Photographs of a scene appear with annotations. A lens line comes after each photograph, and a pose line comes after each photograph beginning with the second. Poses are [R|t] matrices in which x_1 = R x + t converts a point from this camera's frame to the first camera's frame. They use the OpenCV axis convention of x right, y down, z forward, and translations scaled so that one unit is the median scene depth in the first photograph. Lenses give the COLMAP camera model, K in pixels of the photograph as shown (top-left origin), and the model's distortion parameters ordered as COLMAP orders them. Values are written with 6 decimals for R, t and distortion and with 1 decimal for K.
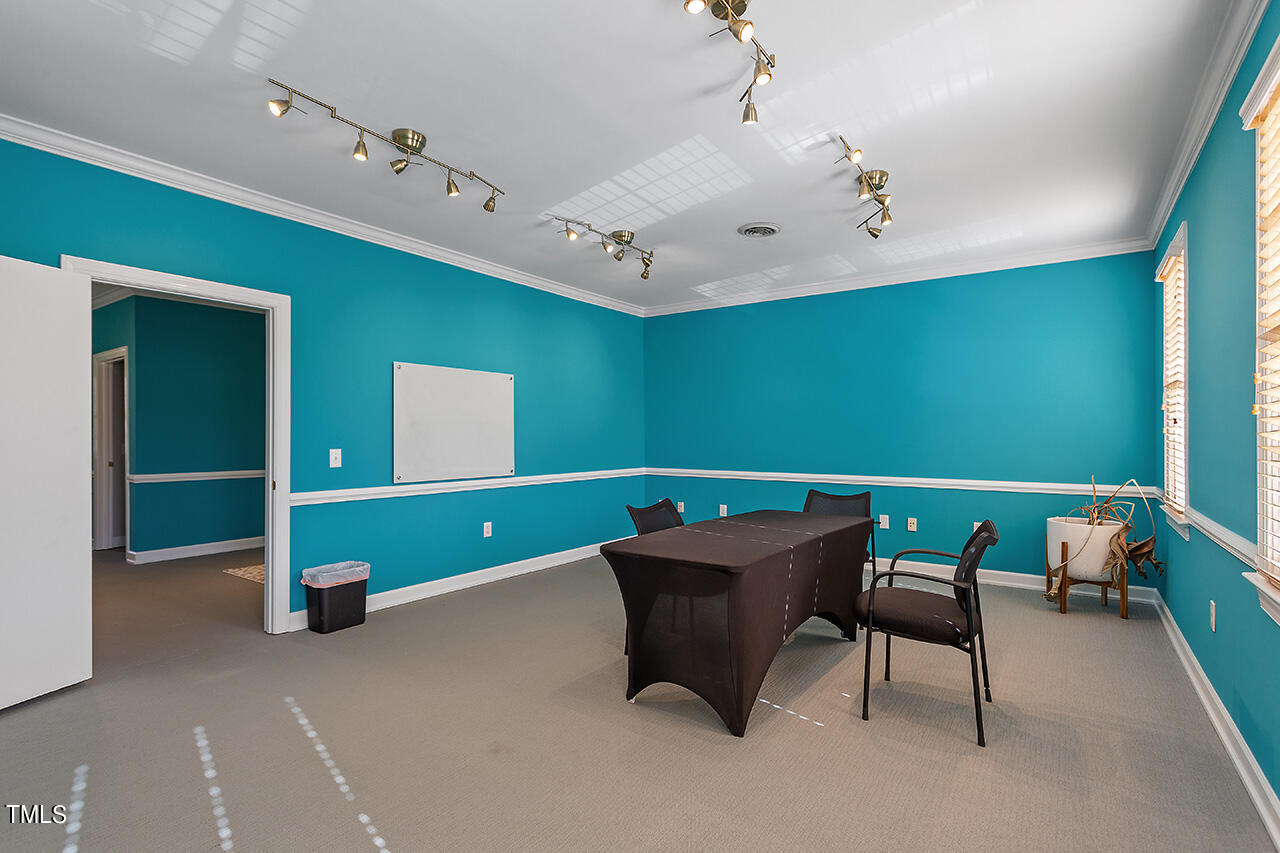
lens RADIAL K [[609.8, 0, 637.6], [0, 609.8, 431.2], [0, 0, 1]] dist [0.001361, -0.000068]
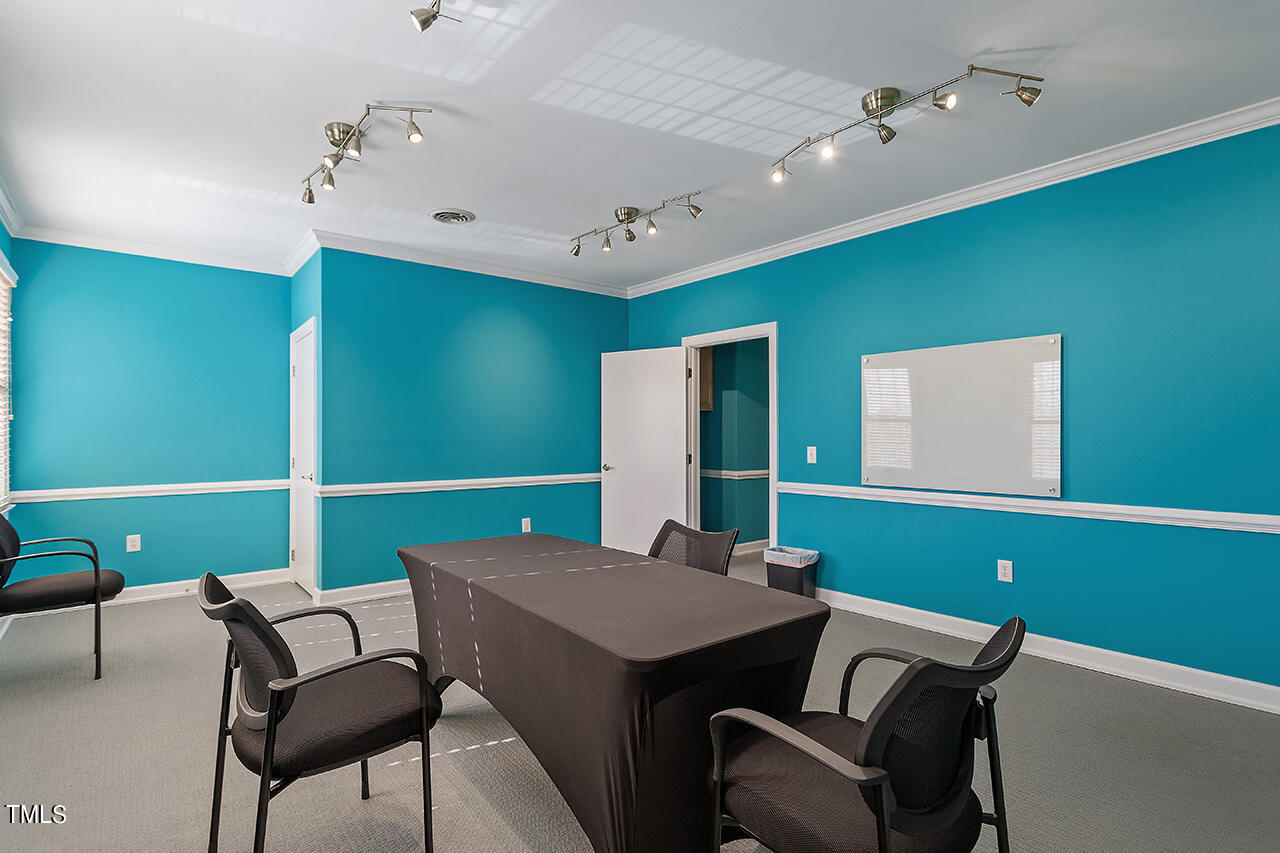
lens RADIAL K [[622.6, 0, 637.1], [0, 622.6, 438.7], [0, 0, 1]] dist [-0.001321, 0.000004]
pose [[-0.266036, 0.008641, -0.963924, 0.701542], [0.014143, 0.999887, 0.005060, 0.004763], [0.963859, -0.012287, -0.266128, 1.034627]]
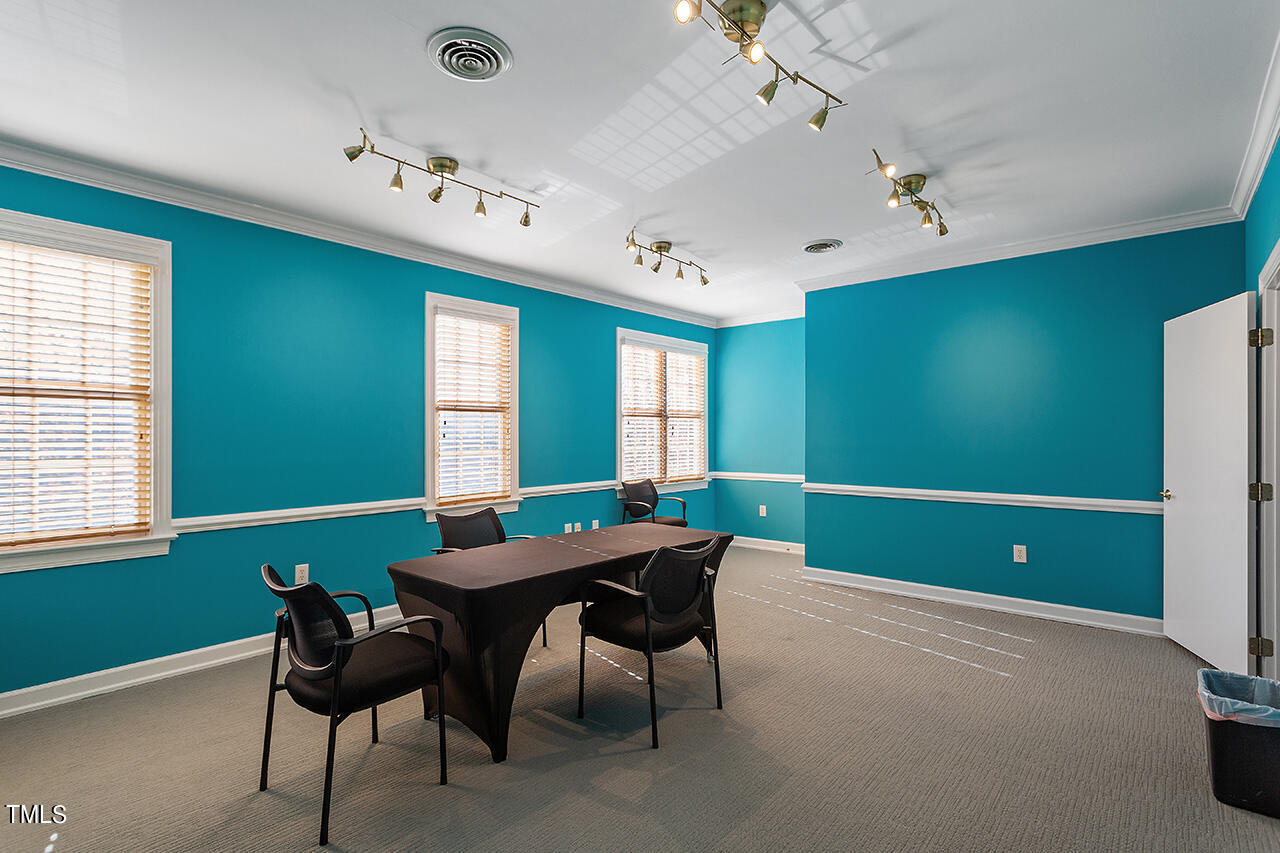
lens RADIAL K [[622.6, 0, 637.1], [0, 622.6, 438.7], [0, 0, 1]] dist [-0.001321, 0.000004]
pose [[-0.995282, 0.002528, 0.096988, 0.009924], [0.001932, 0.999979, -0.006240, -0.003577], [-0.097001, -0.006023, -0.995266, 1.634858]]
